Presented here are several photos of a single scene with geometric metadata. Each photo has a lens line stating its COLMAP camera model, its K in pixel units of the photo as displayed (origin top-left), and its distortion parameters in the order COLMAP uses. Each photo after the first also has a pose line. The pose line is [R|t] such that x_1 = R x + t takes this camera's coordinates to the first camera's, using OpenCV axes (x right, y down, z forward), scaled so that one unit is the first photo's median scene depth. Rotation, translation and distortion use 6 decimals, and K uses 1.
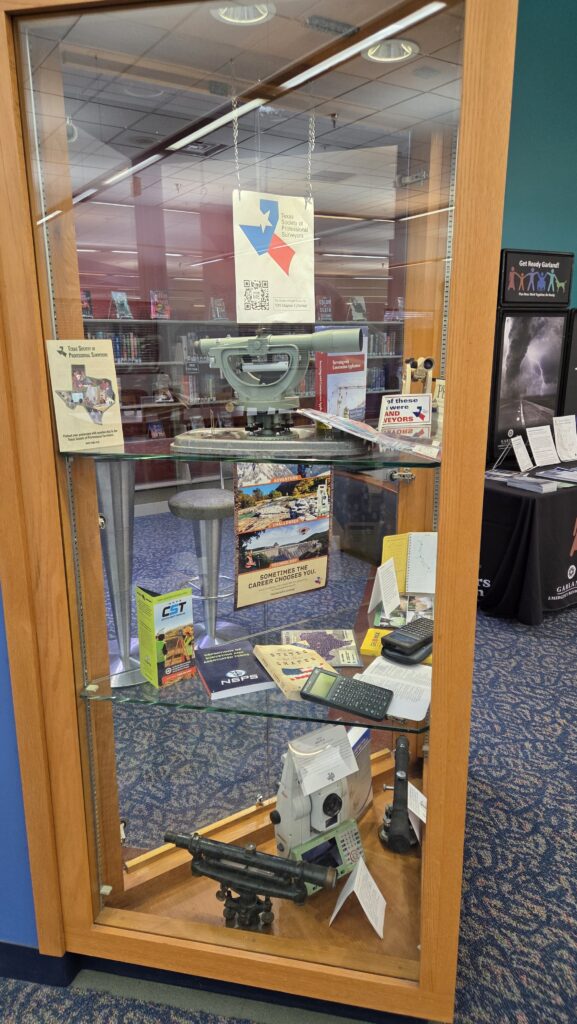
lens RADIAL K [[688.2, 0, 288.5], [0, 688.2, 512.0], [0, 0, 1]] dist [0.058675, 0.000039]
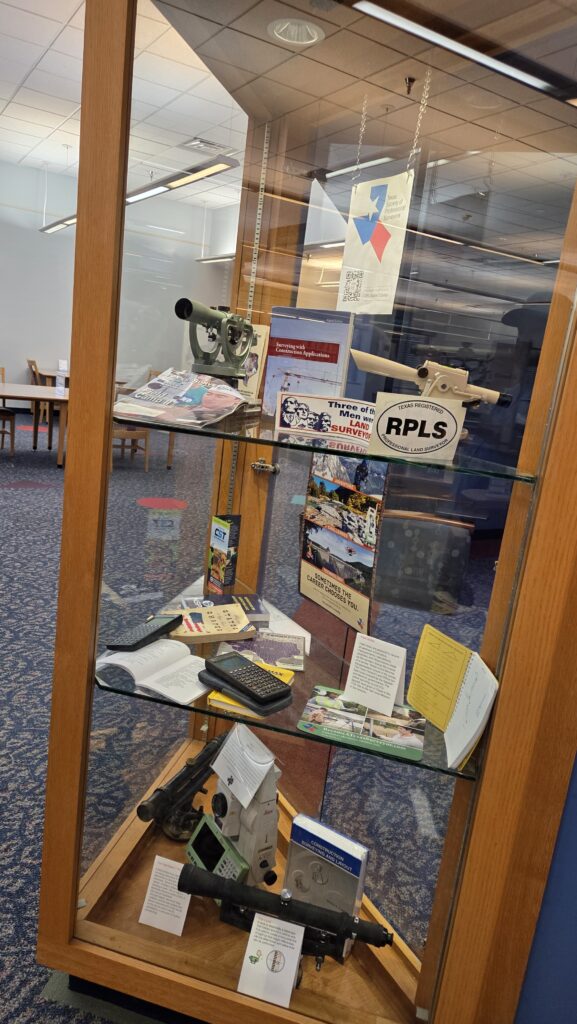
lens RADIAL K [[688.2, 0, 288.5], [0, 688.2, 512.0], [0, 0, 1]] dist [0.058675, 0.000039]
pose [[-0.055939, 0.224365, -0.972898, 0.887263], [-0.356233, 0.905806, 0.229375, -0.195035], [0.932721, 0.359409, 0.029256, 0.903969]]
